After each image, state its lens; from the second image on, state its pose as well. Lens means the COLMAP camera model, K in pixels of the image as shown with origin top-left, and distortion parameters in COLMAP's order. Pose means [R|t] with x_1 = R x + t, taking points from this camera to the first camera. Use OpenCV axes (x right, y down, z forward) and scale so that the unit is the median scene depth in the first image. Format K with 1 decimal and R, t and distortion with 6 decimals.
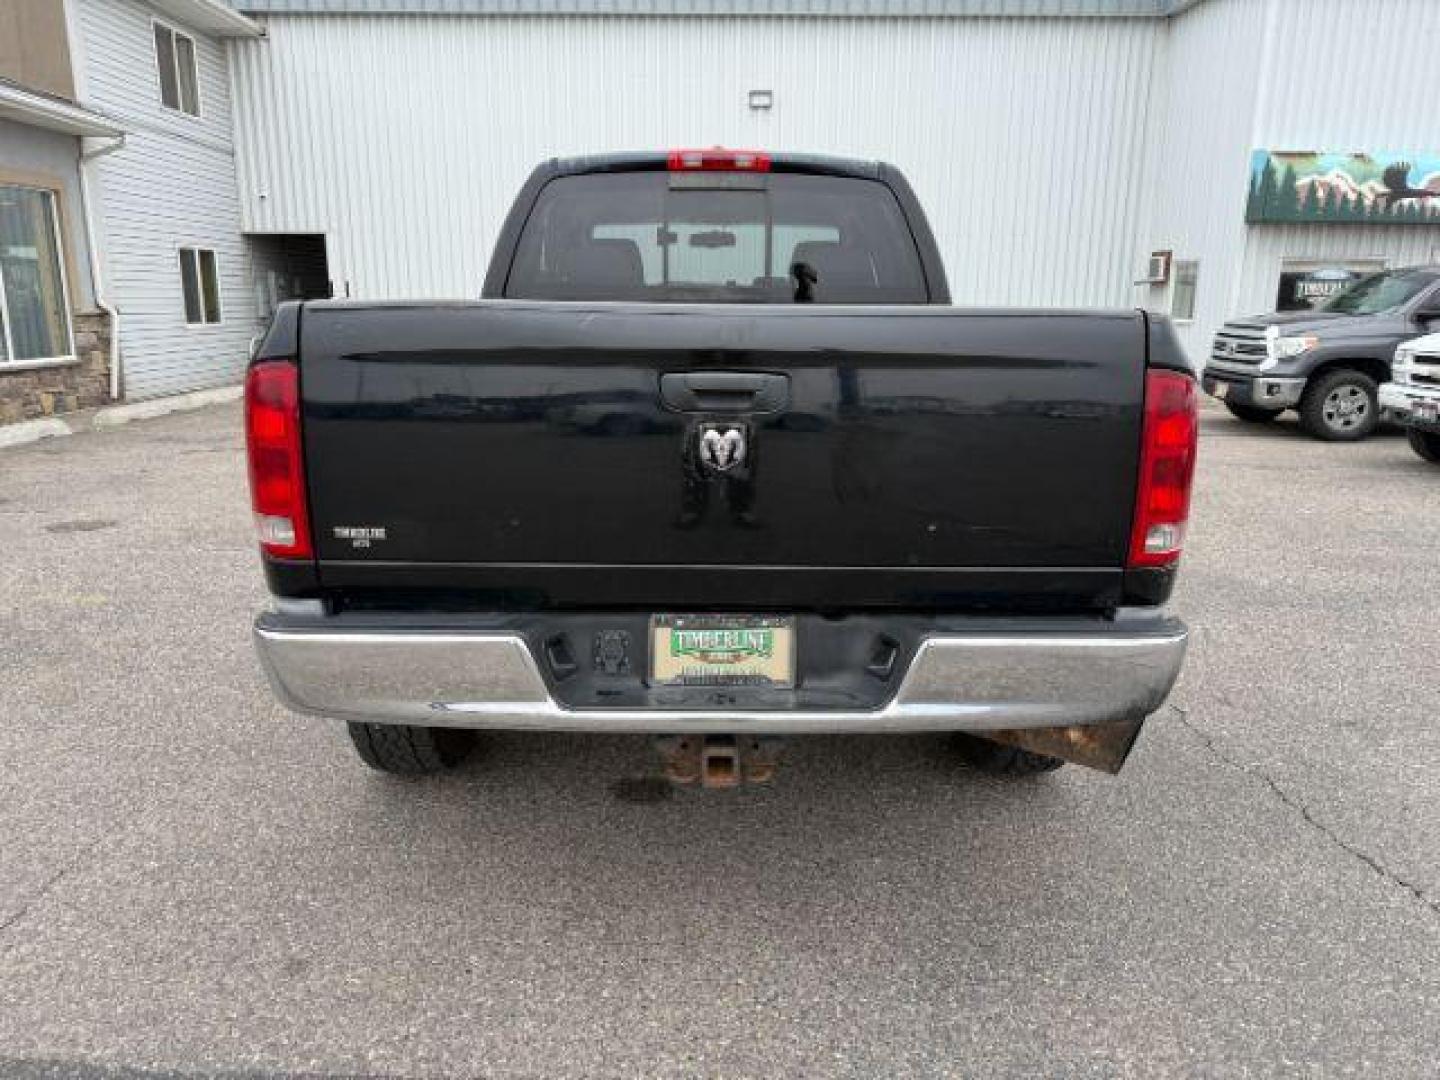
lens RADIAL K [[986.9, 0, 720.0], [0, 986.9, 540.0], [0, 0, 1]] dist [0.118760, -0.159304]
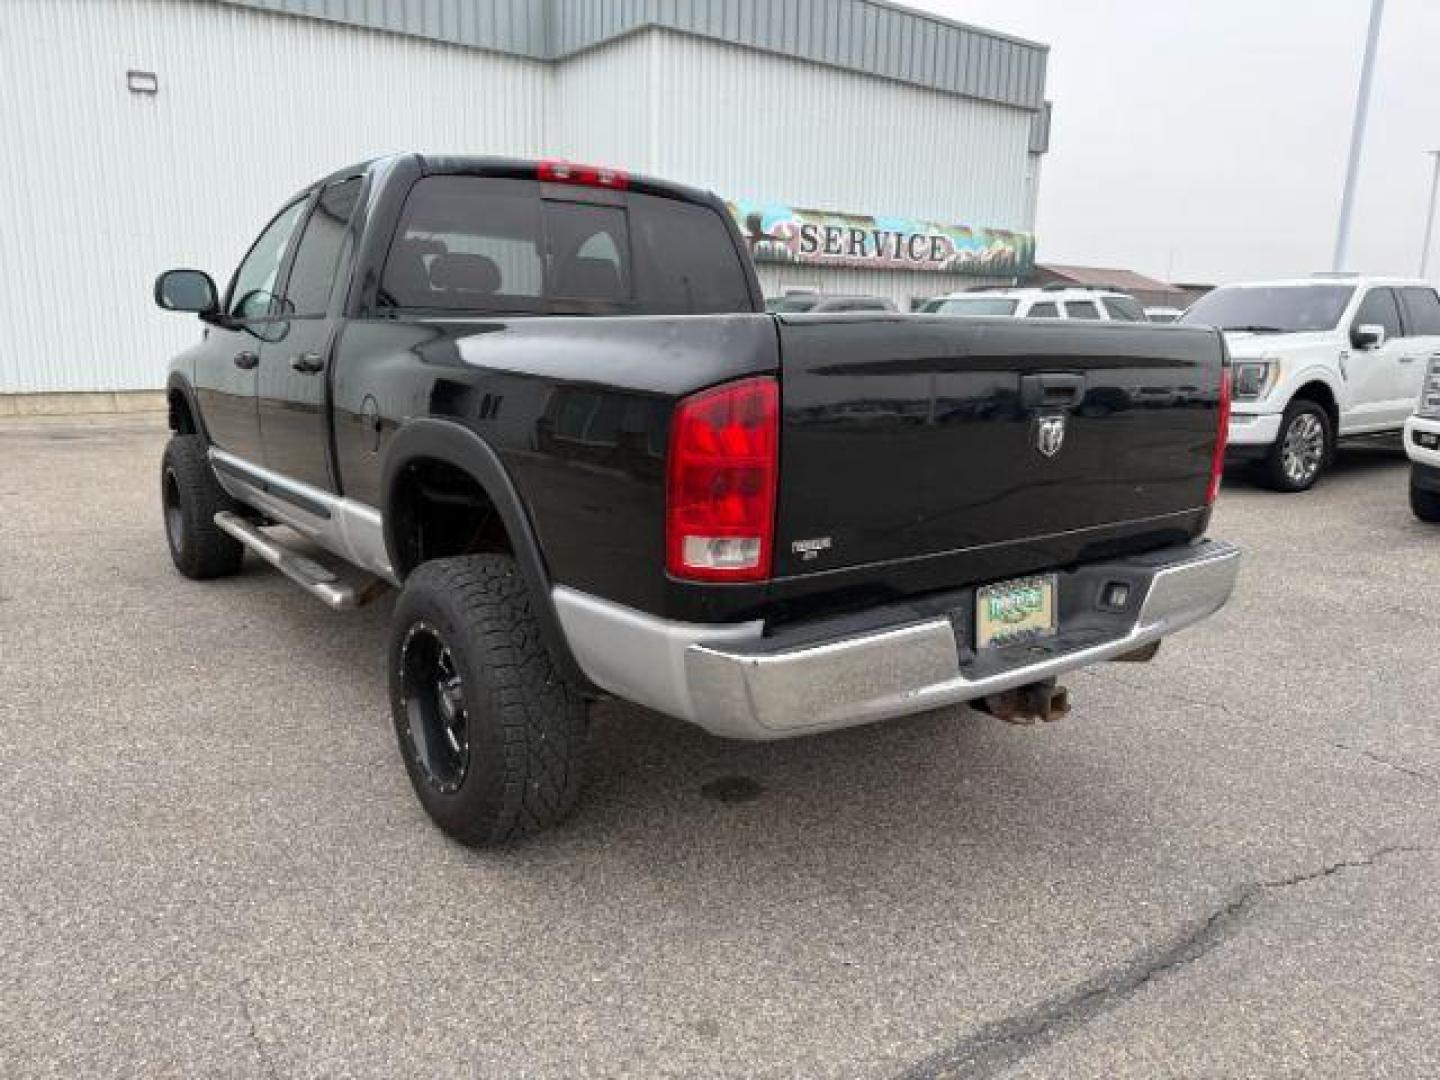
lens RADIAL K [[986.9, 0, 720.0], [0, 986.9, 540.0], [0, 0, 1]] dist [0.118760, -0.159304]
pose [[0.808033, -0.117268, 0.577349, -0.958975], [0.126165, 0.991698, 0.024855, -0.045916], [-0.575470, 0.052758, 0.816119, 0.230477]]
